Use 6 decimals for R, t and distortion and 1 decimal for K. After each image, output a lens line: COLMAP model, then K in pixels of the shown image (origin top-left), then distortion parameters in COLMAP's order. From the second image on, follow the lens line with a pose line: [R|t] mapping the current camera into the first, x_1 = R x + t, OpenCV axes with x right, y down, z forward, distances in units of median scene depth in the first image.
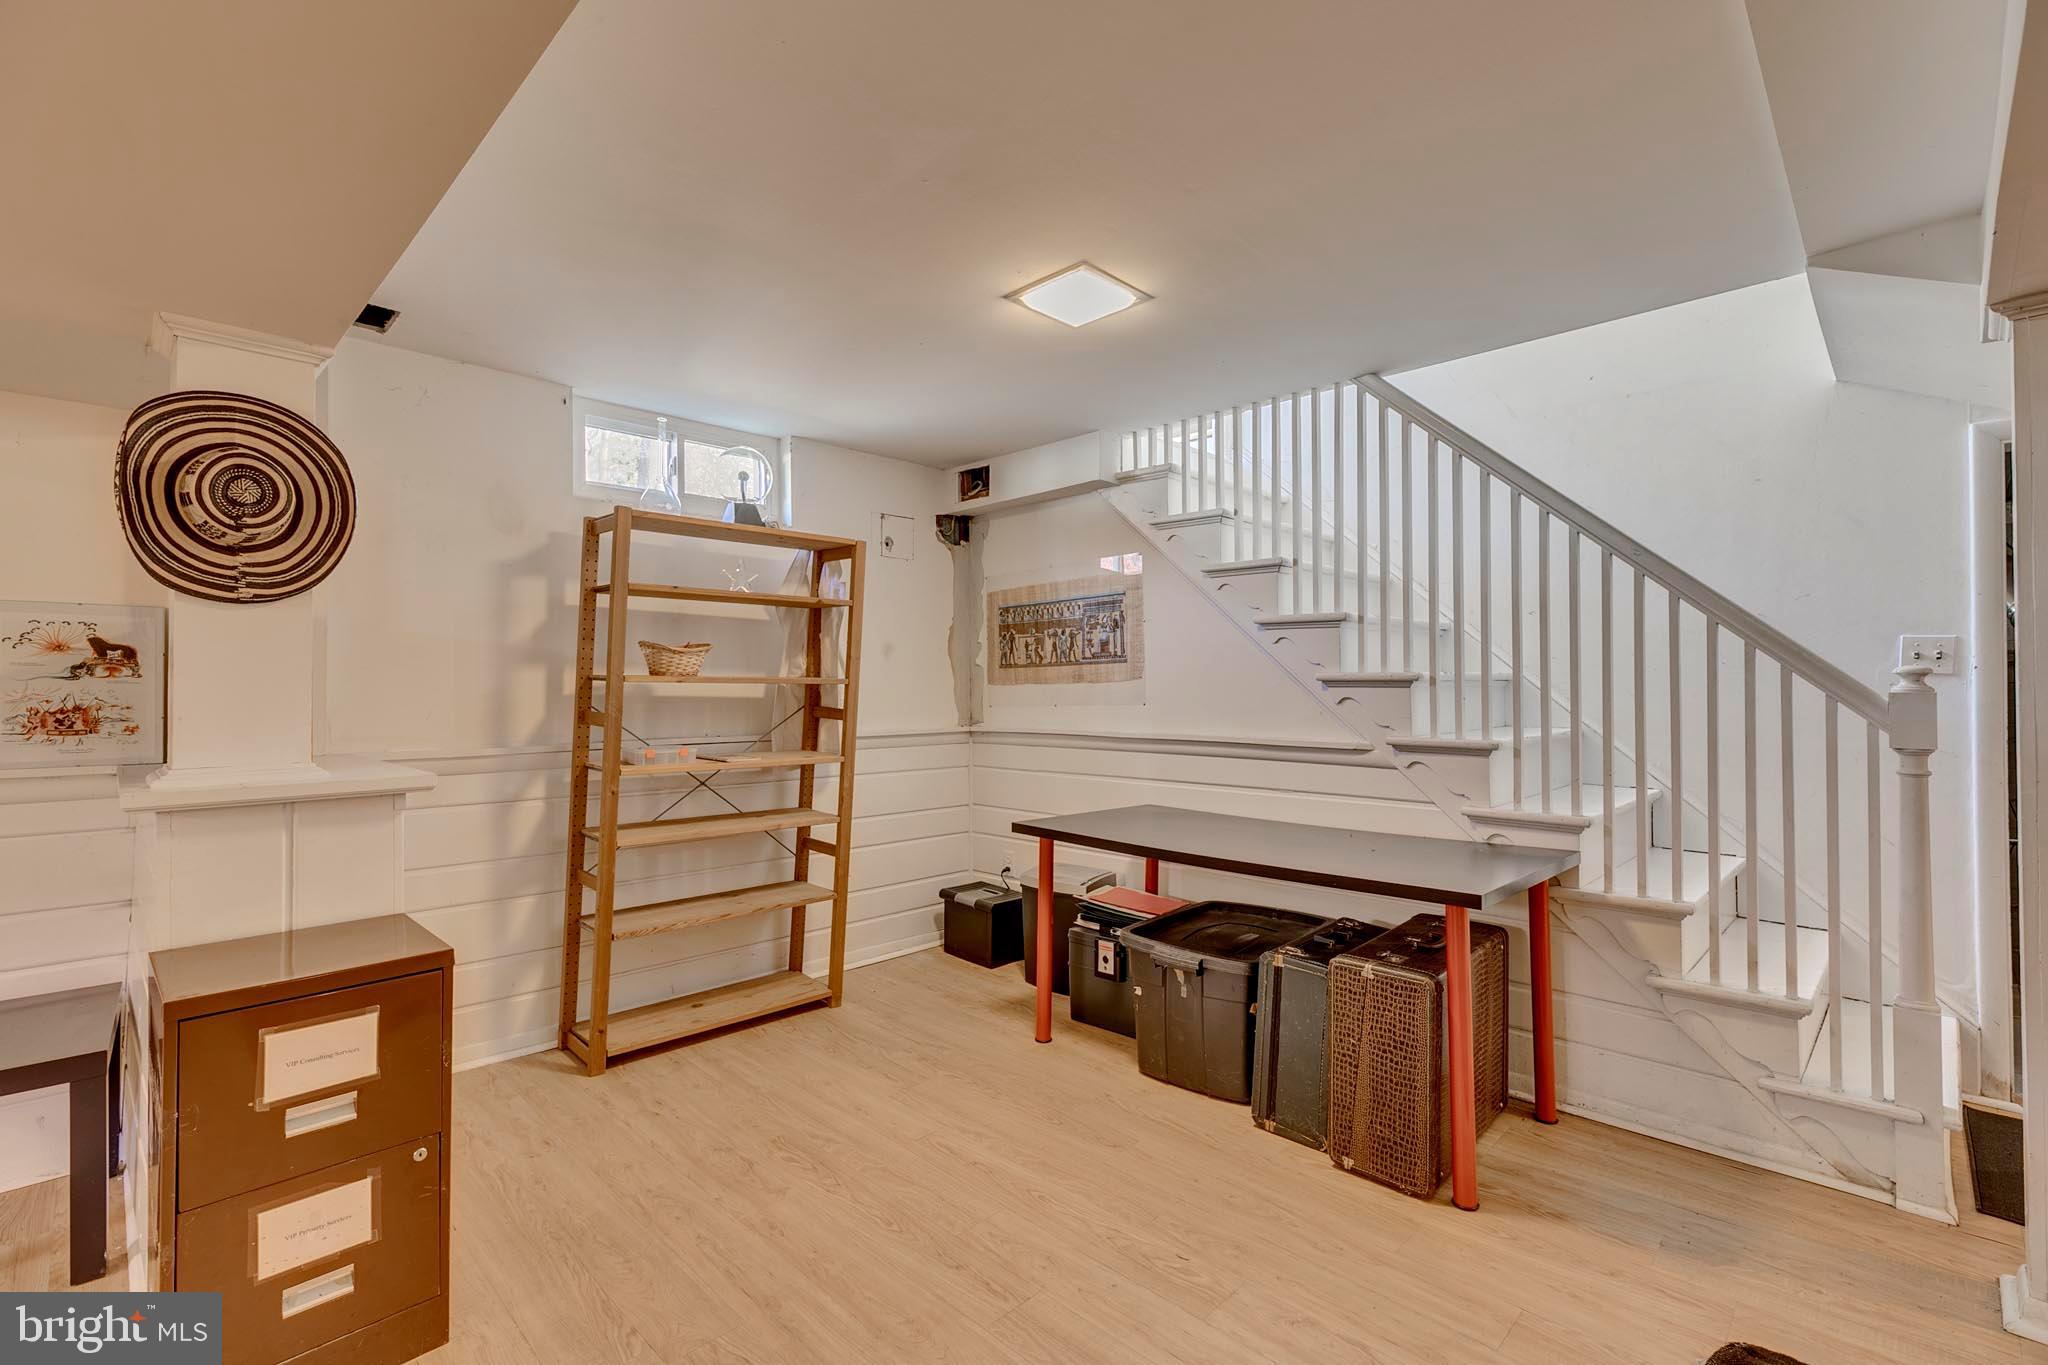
lens RADIAL K [[910.0, 0, 1023.4], [0, 910.0, 681.1], [0, 0, 1]] dist [0.005702, -0.000333]
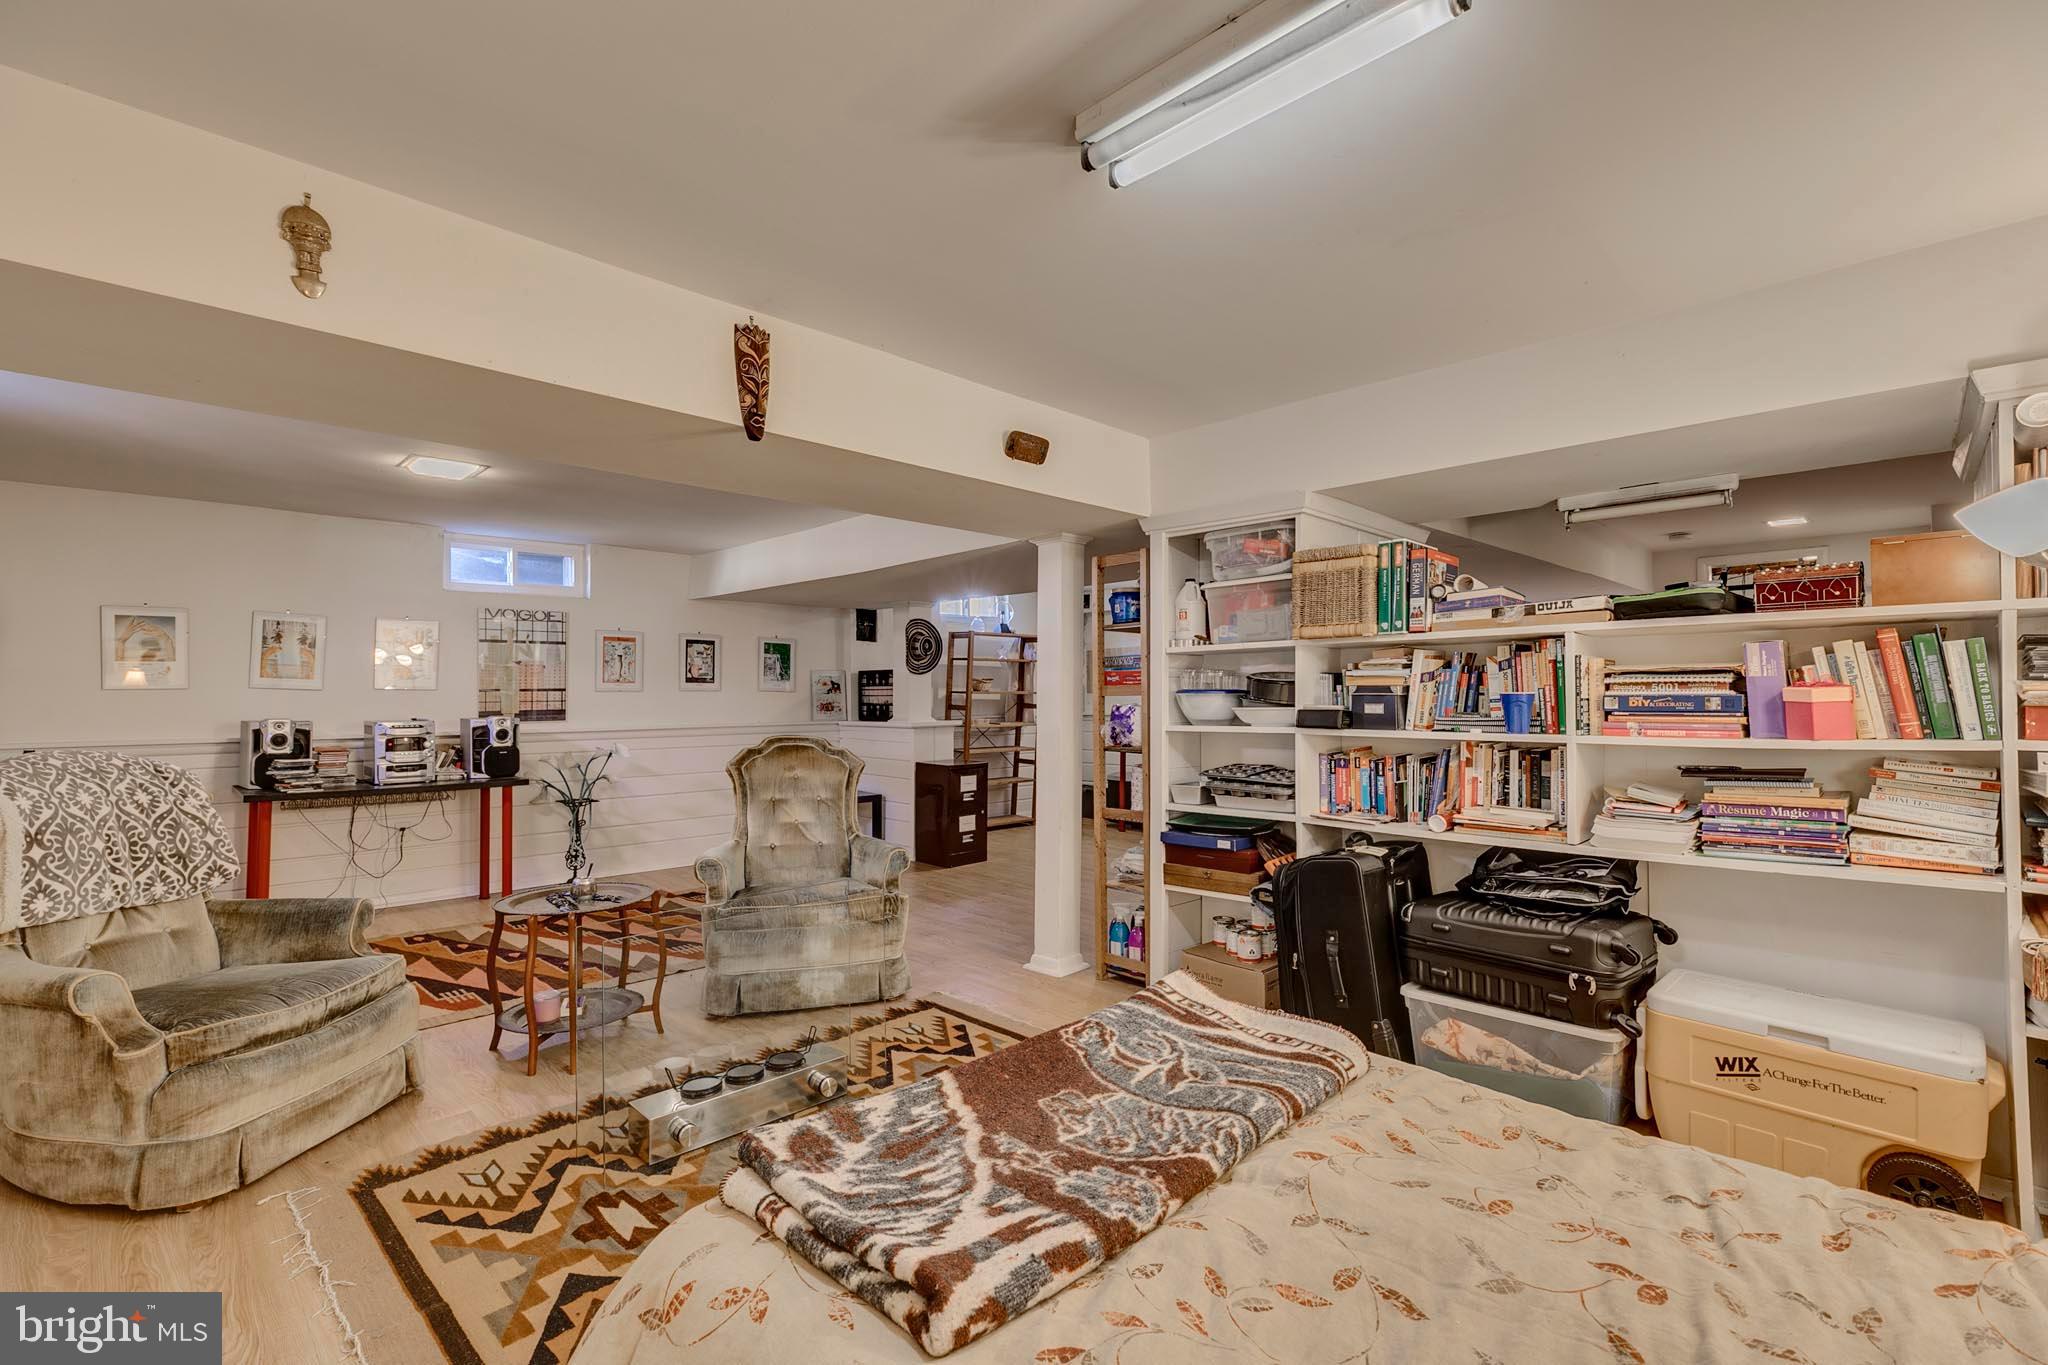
lens RADIAL K [[910.0, 0, 1023.4], [0, 910.0, 681.1], [0, 0, 1]] dist [0.005702, -0.000333]
pose [[0.999946, -0.002834, -0.010001, -0.210449], [0.002798, 0.999989, -0.003645, -0.022890], [0.010011, 0.003617, 0.999943, -1.472219]]
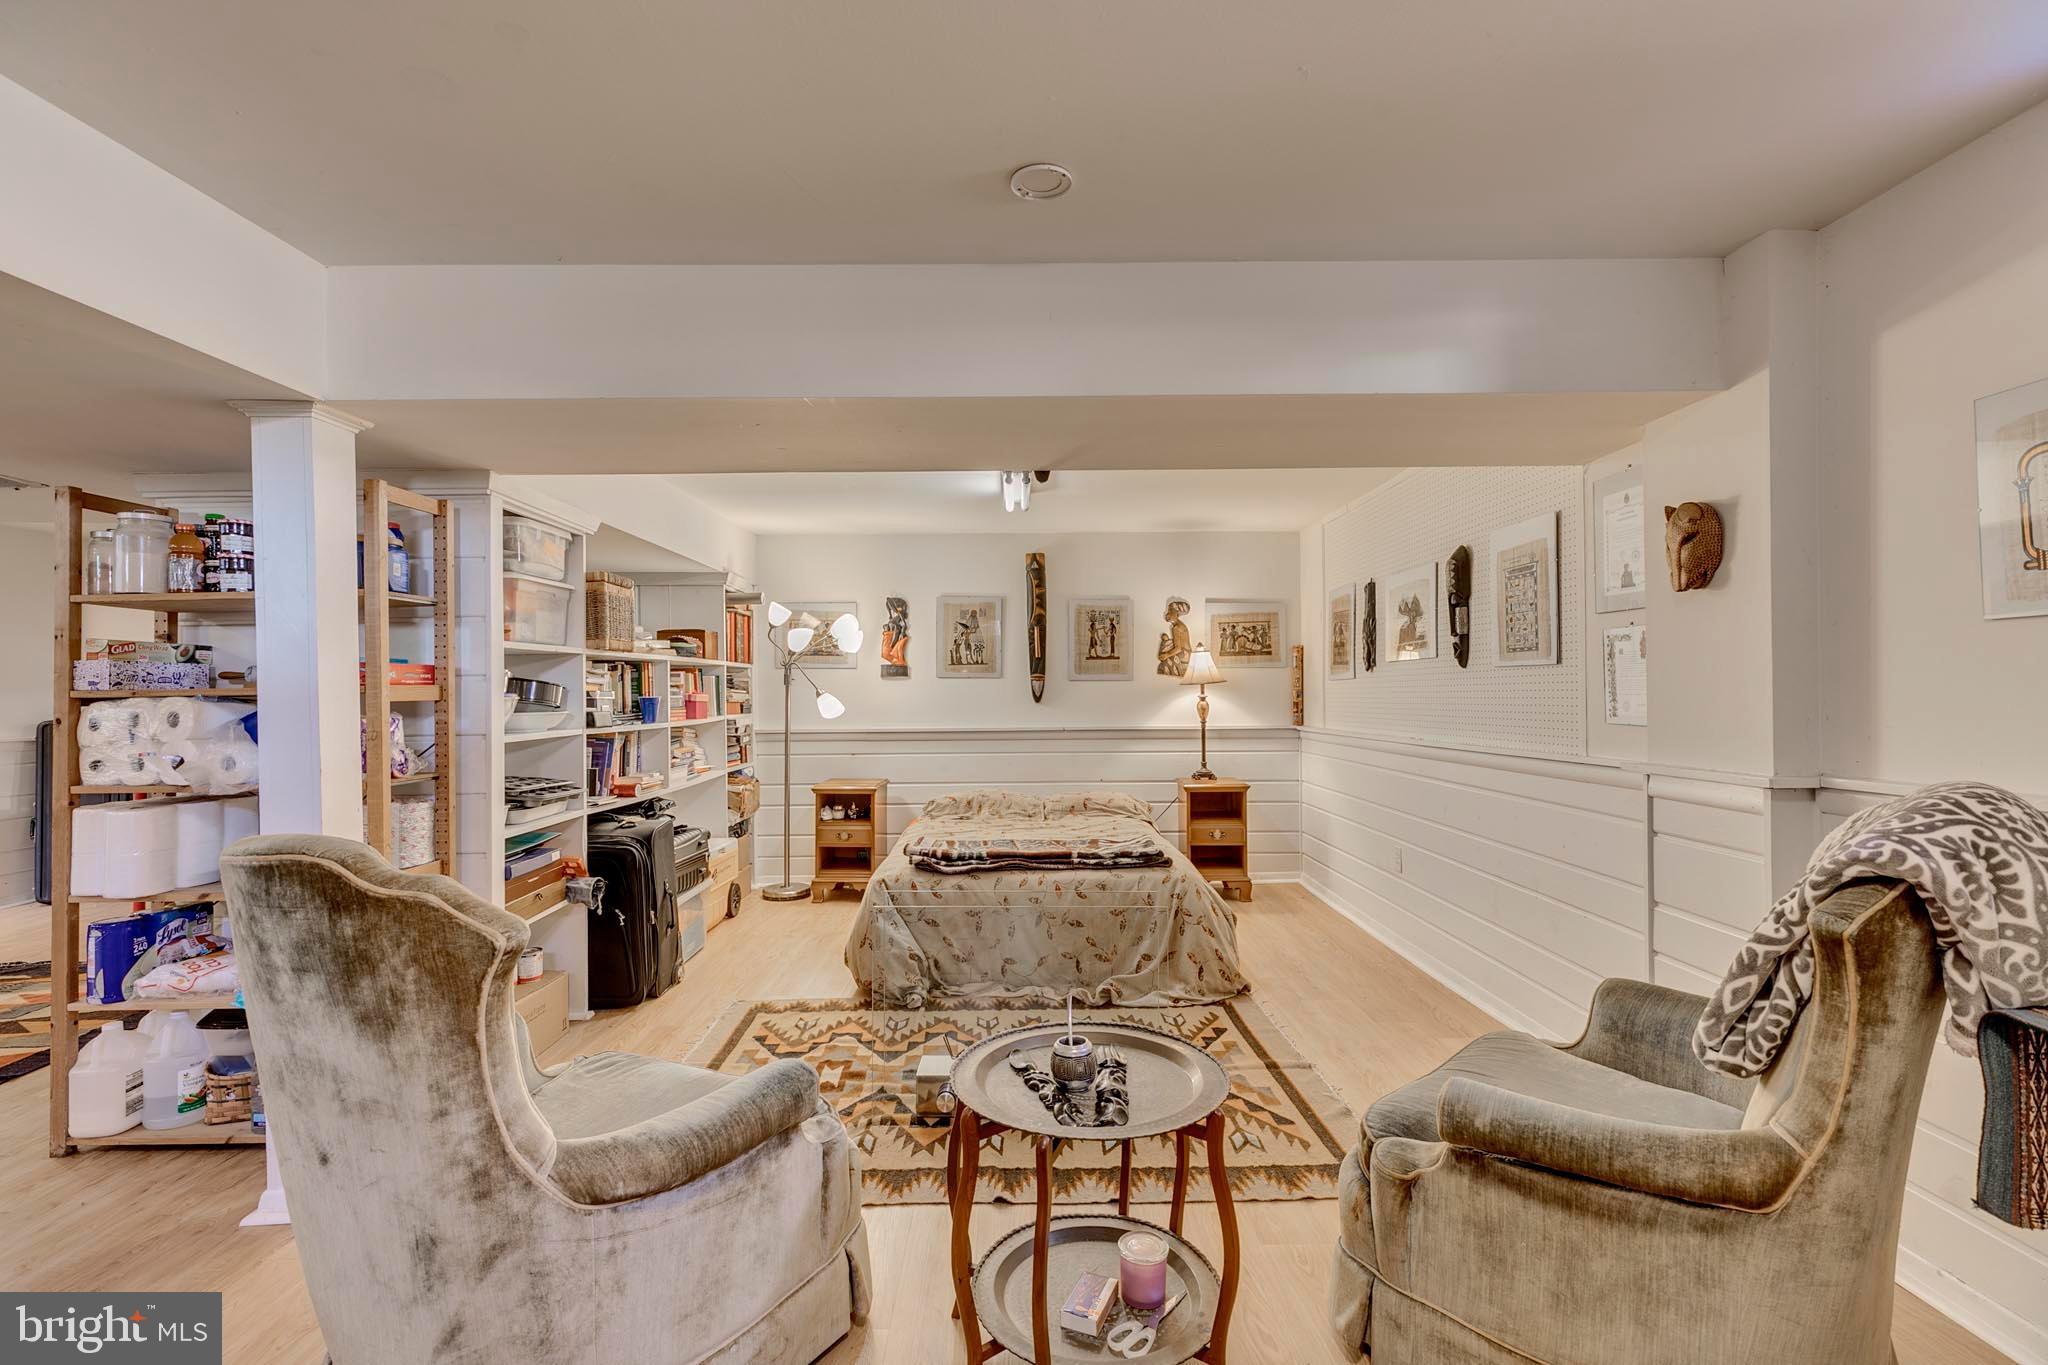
lens RADIAL K [[910.0, 0, 1023.4], [0, 910.0, 681.1], [0, 0, 1]] dist [0.005702, -0.000333]
pose [[-0.709228, 0.005138, 0.704960, -0.999426], [-0.002558, 0.999948, -0.009861, -0.014501], [-0.704974, -0.008797, -0.709178, -0.166777]]
